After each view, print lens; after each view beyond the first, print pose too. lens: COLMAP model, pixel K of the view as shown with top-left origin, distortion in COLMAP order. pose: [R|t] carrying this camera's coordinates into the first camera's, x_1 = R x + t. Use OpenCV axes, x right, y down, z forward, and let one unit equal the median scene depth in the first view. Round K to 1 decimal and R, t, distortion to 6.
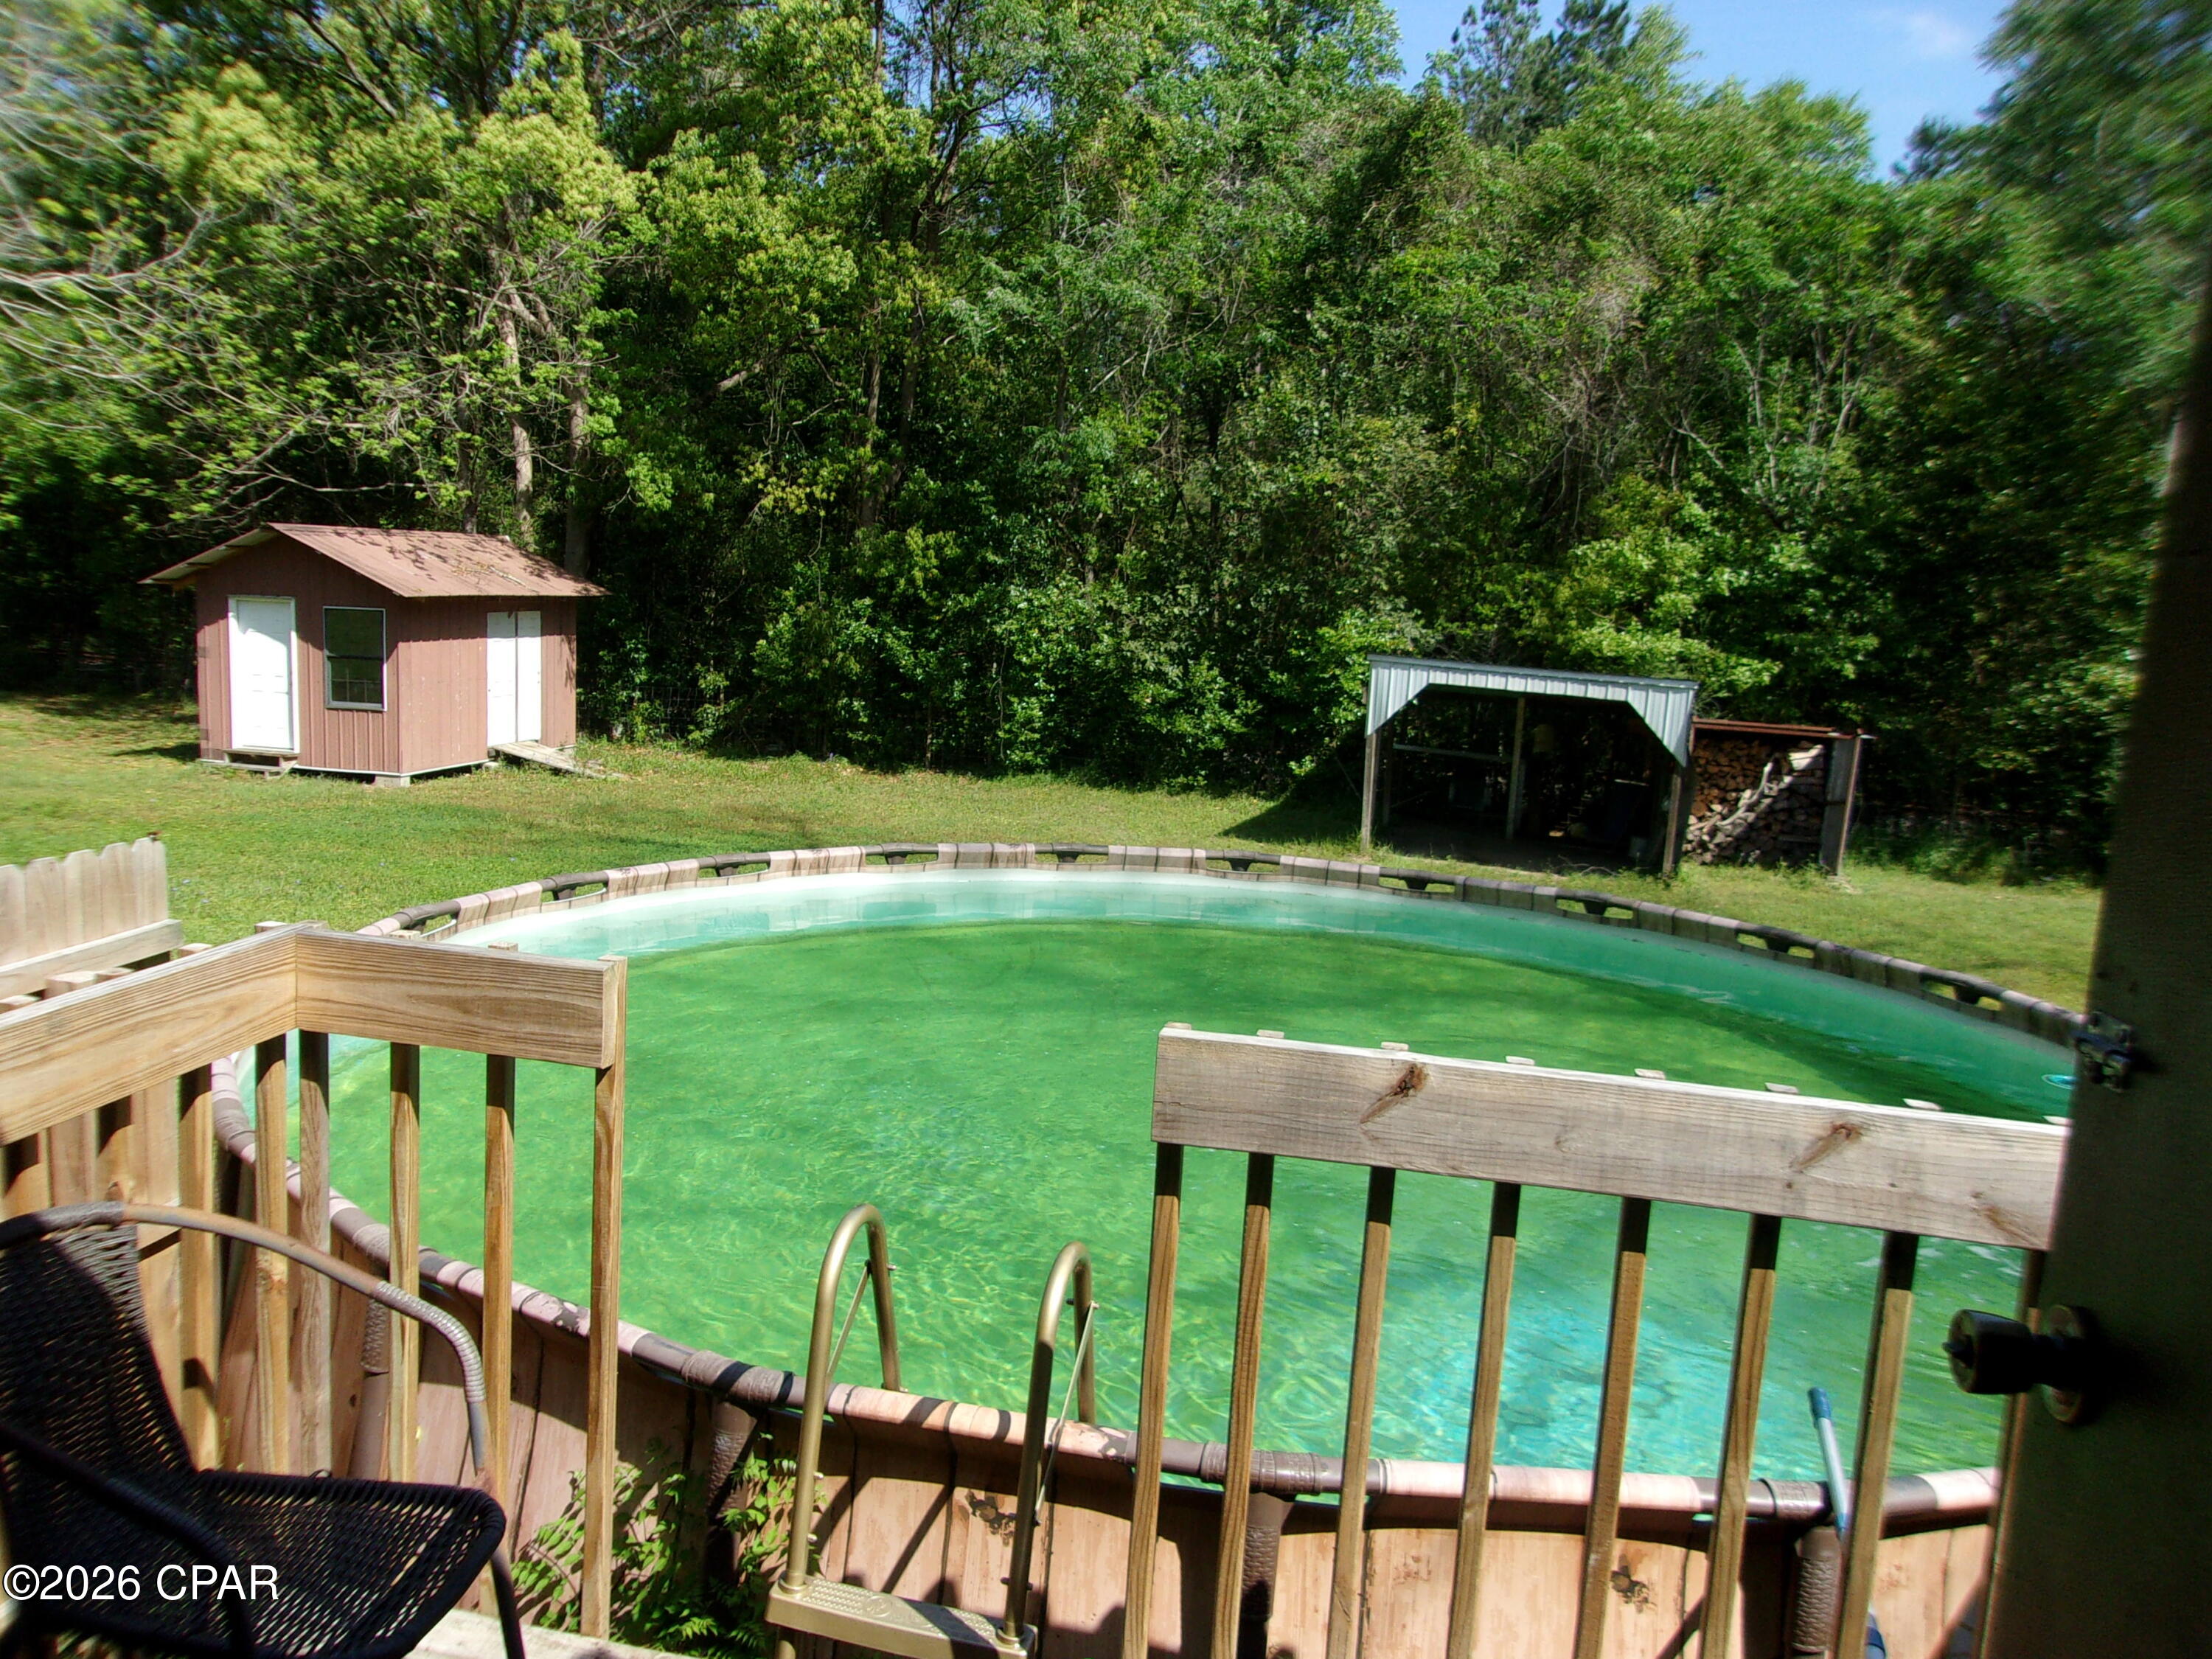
lens RADIAL K [[1791.4, 0, 1106.0], [0, 1791.4, 829.5], [0, 0, 1]] dist [0.003253, 0.006371]
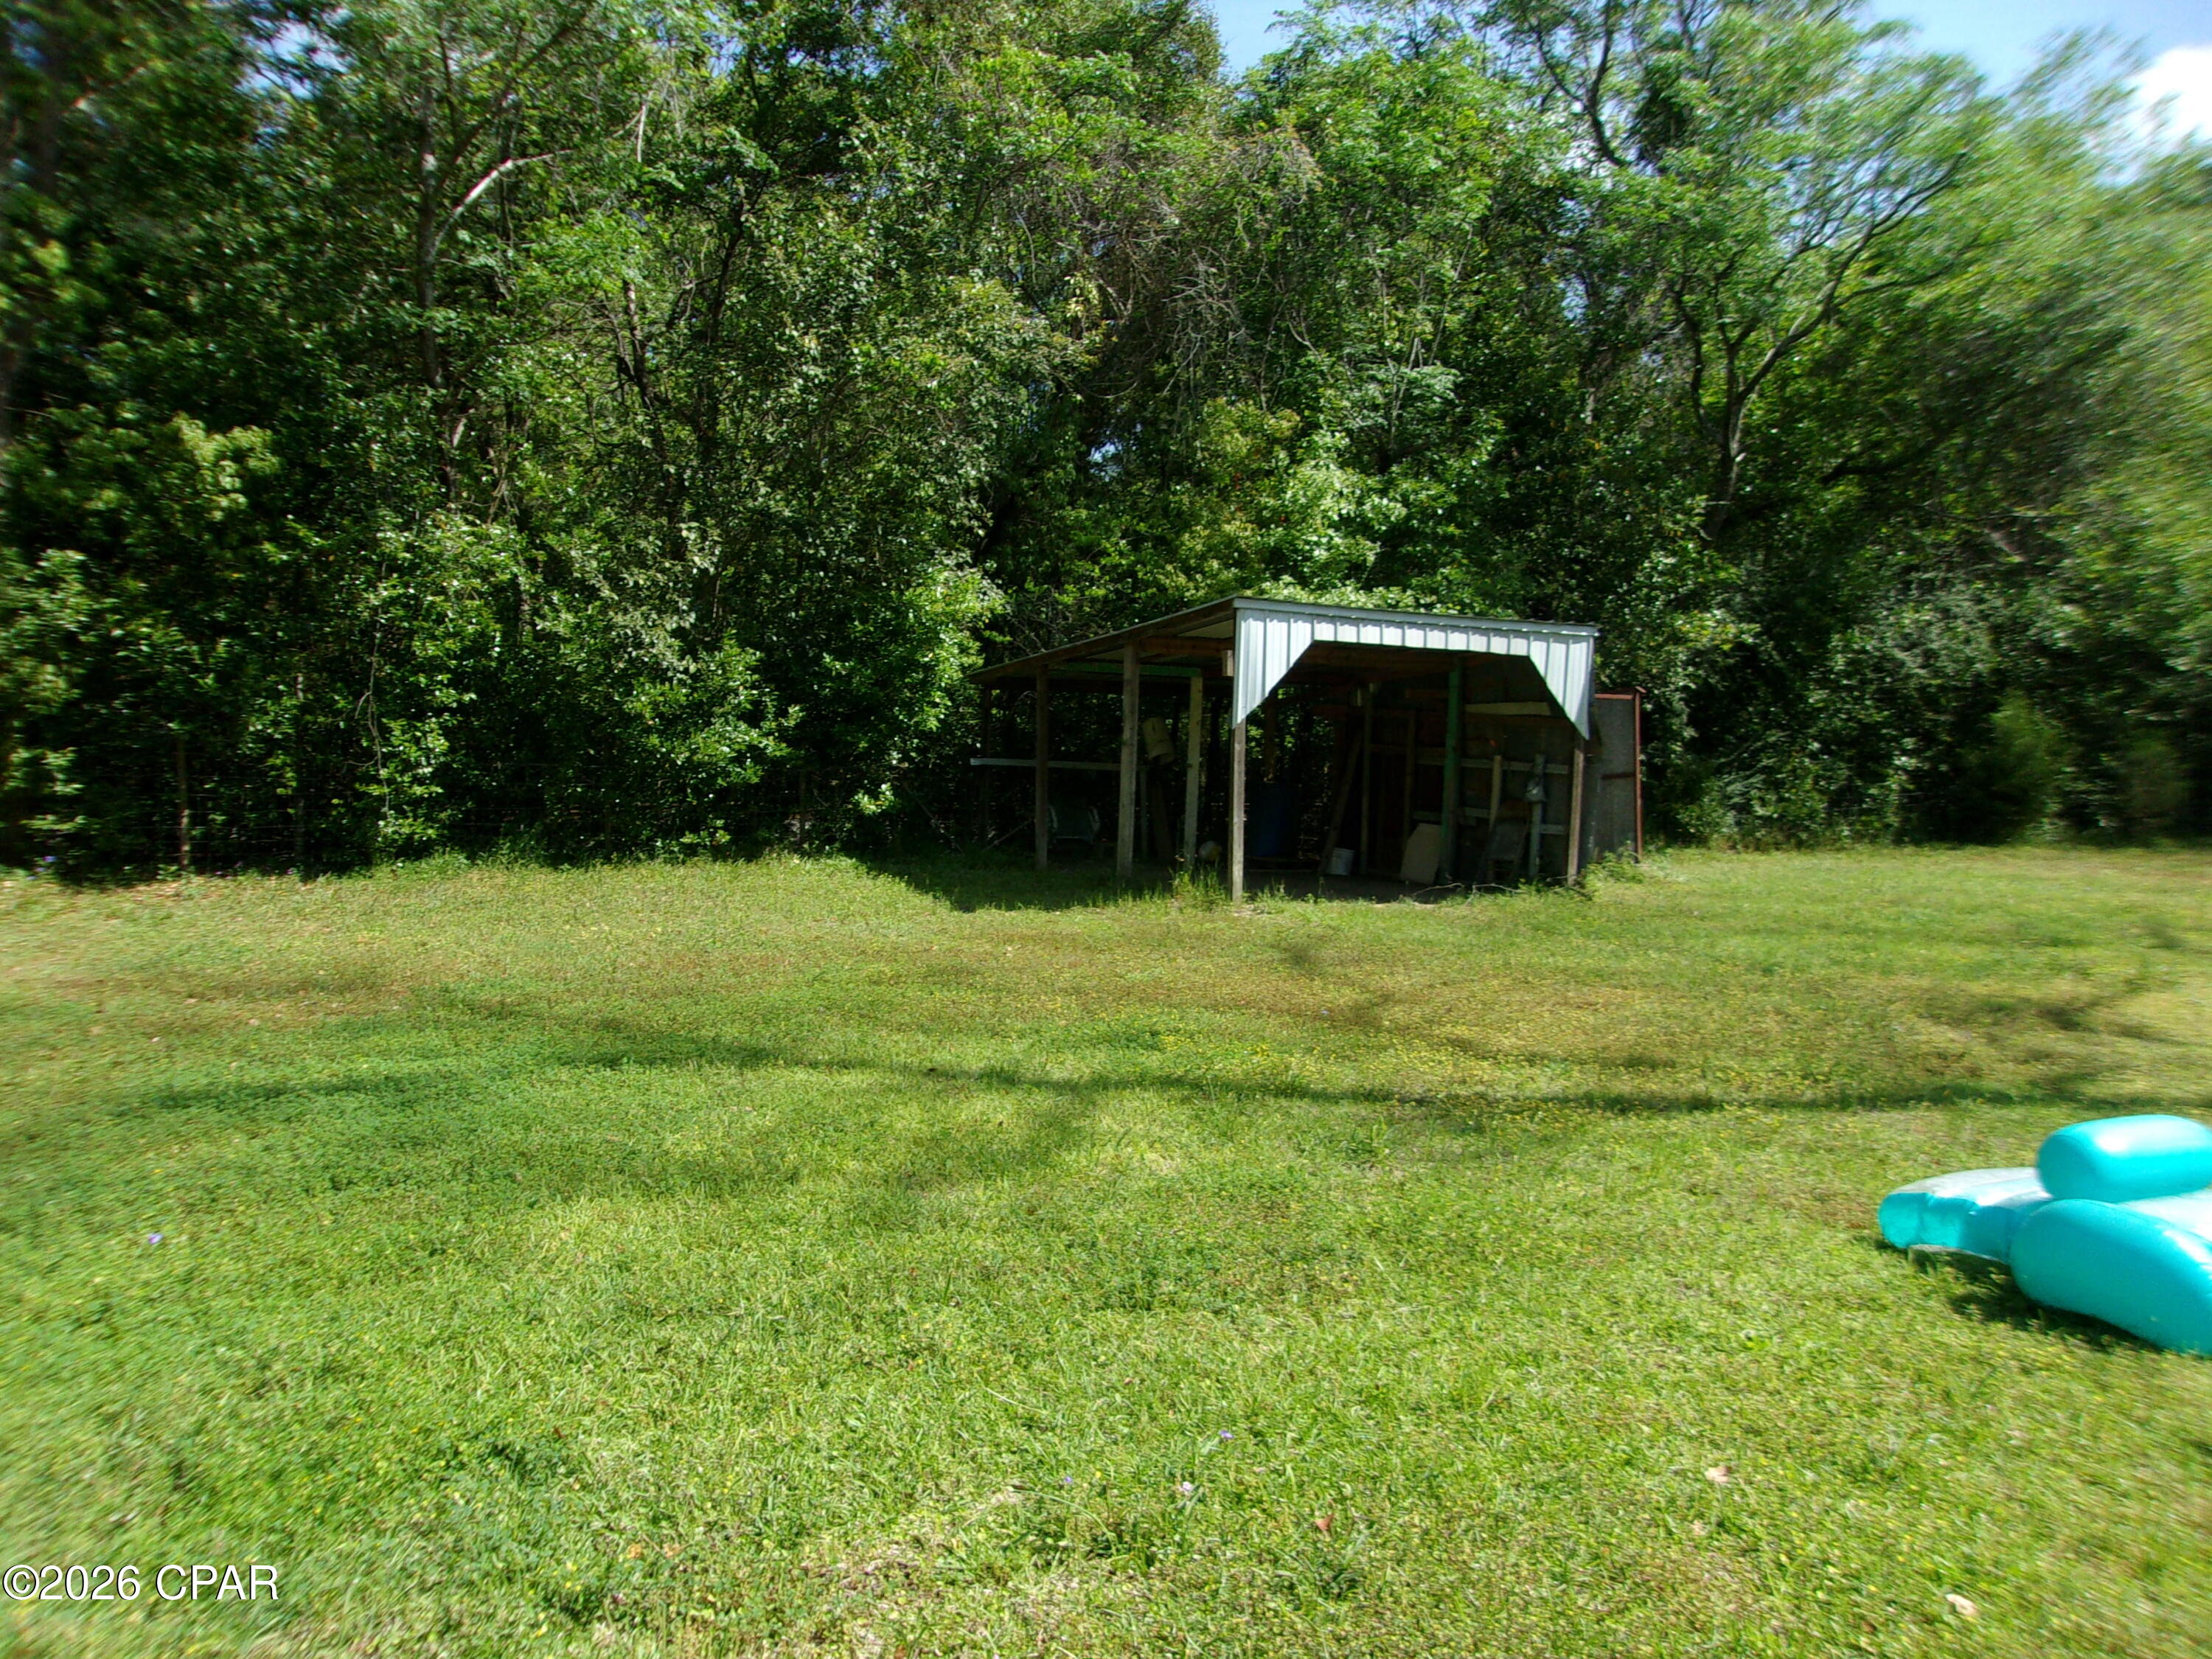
lens RADIAL K [[1856.0, 0, 1107.4], [0, 1856.0, 740.4], [0, 0, 1]] dist [-0.004561, 0.003027]
pose [[0.753610, -0.059155, 0.654654, -0.296657], [0.111231, 0.993056, -0.038311, -0.023137], [-0.647842, 0.101689, 0.754957, 0.463684]]
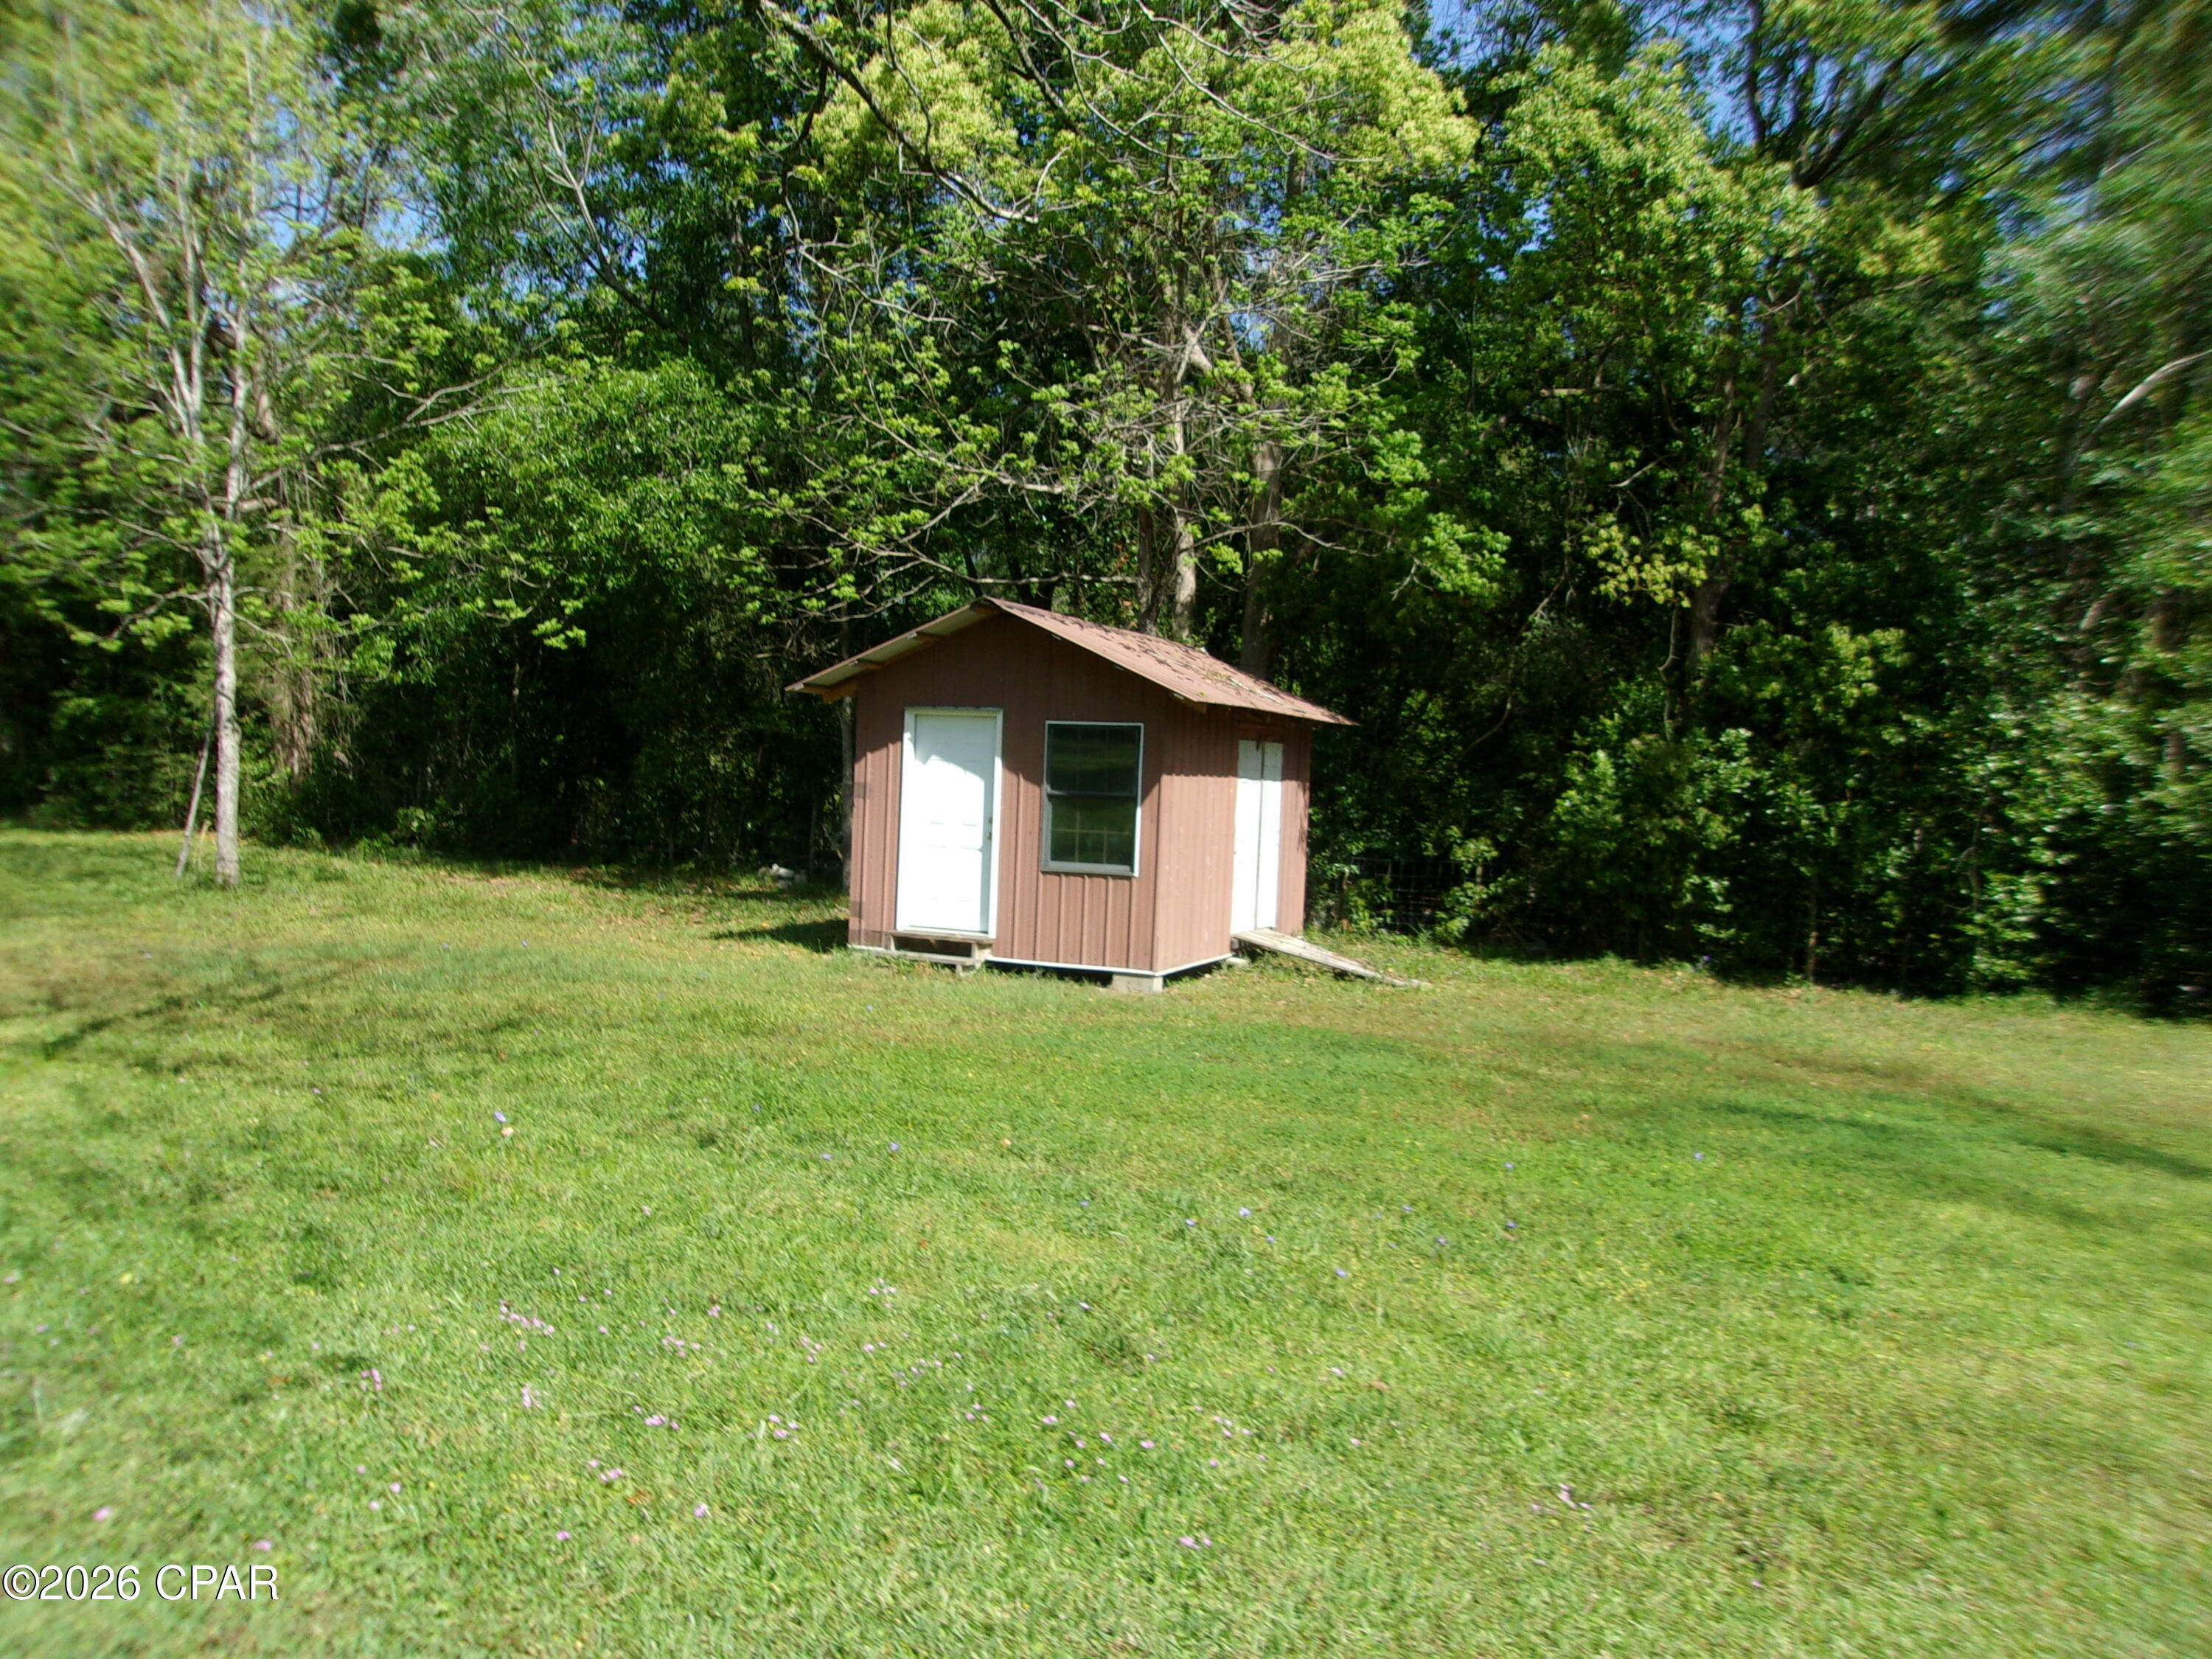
lens RADIAL K [[1791.4, 0, 1106.0], [0, 1791.4, 829.5], [0, 0, 1]] dist [0.003253, 0.006371]
pose [[0.986666, 0.008034, -0.162561, -0.297079], [-0.027064, 0.992975, -0.115190, -0.006895], [0.160494, 0.118054, 0.979952, 0.340367]]
